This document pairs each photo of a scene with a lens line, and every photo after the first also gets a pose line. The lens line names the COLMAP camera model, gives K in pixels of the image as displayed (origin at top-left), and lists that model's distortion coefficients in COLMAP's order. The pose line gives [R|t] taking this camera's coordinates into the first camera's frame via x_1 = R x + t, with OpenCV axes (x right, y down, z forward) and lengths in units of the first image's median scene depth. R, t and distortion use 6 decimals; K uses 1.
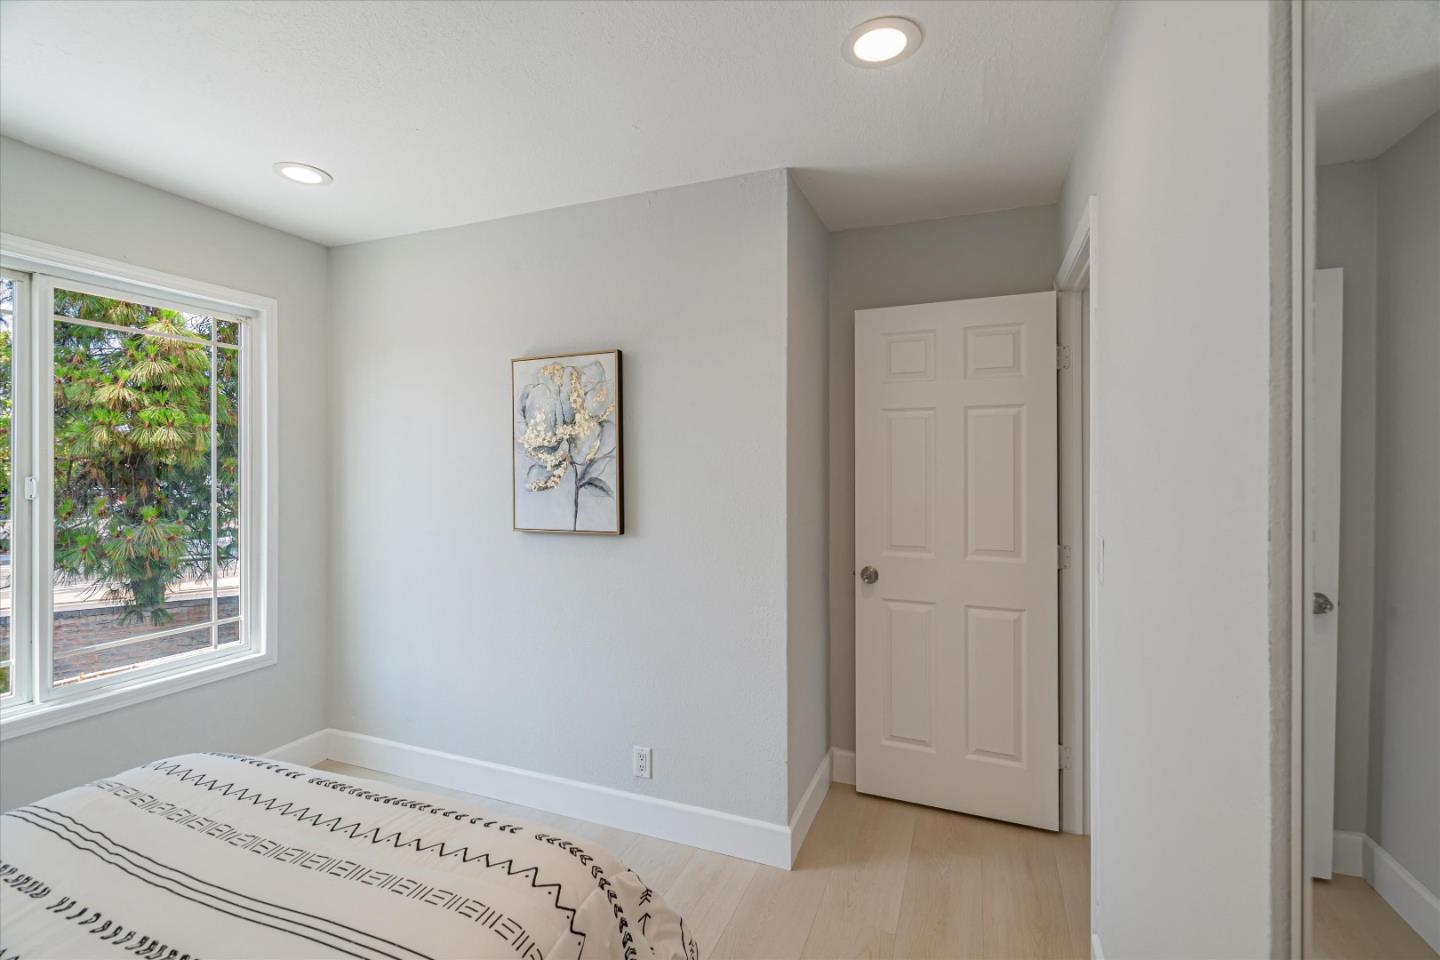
lens RADIAL K [[662.7, 0, 713.1], [0, 662.7, 466.5], [0, 0, 1]] dist [-0.001681, 0.000196]
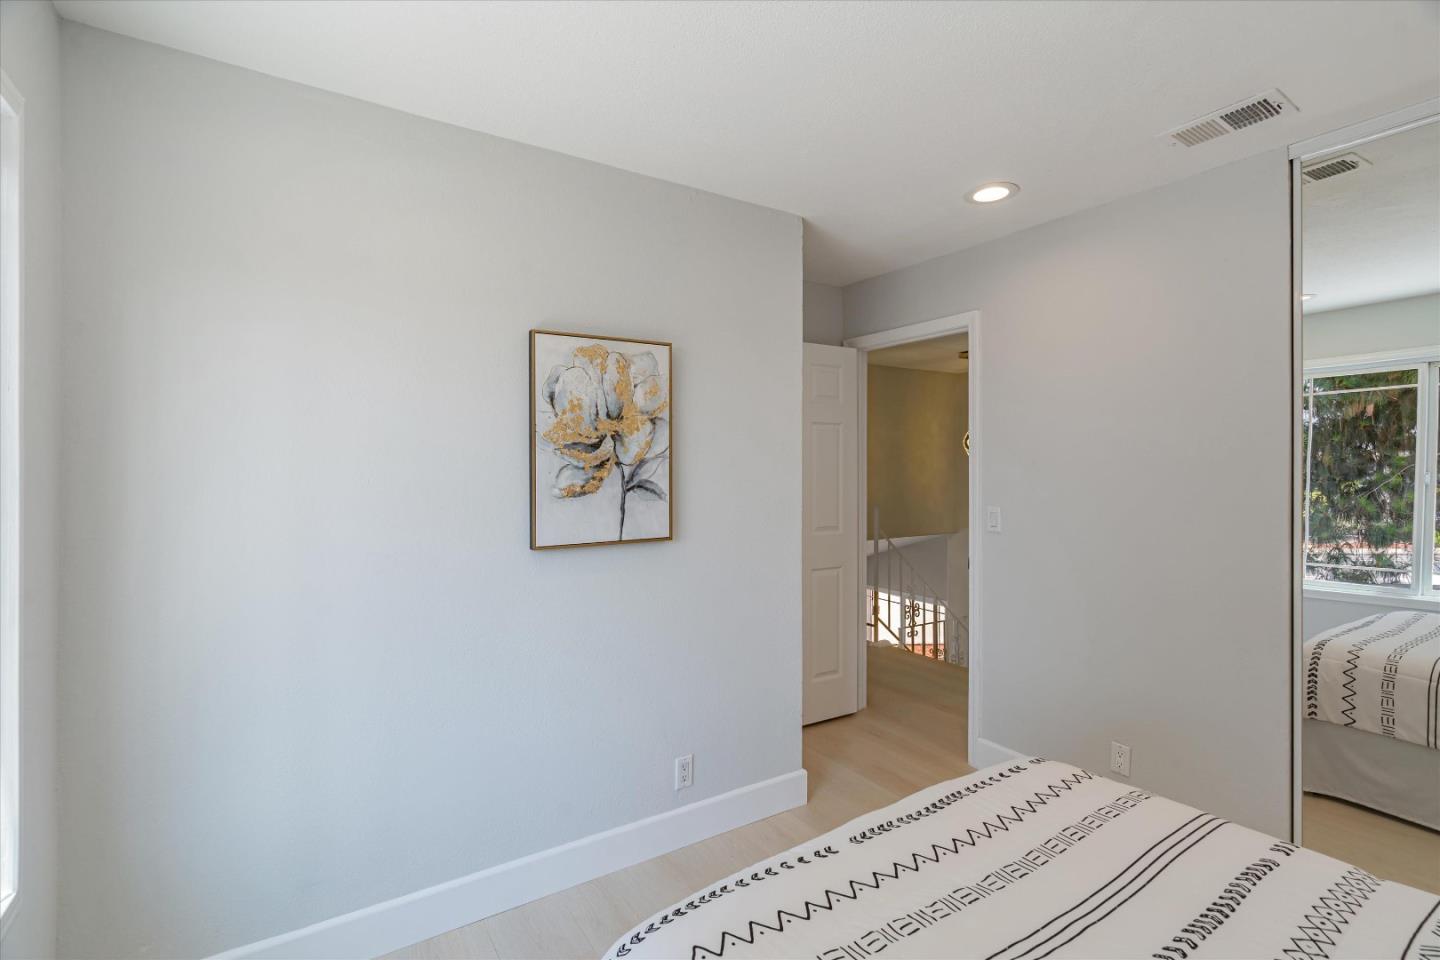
lens RADIAL K [[637.2, 0, 718.7], [0, 637.2, 470.6], [0, 0, 1]] dist [0.000357, 0.000227]
pose [[0.580077, -0.000808, 0.814561, -0.822934], [0.002982, 0.999995, -0.001132, 0.005435], [-0.814556, 0.003085, 0.580076, 0.408096]]
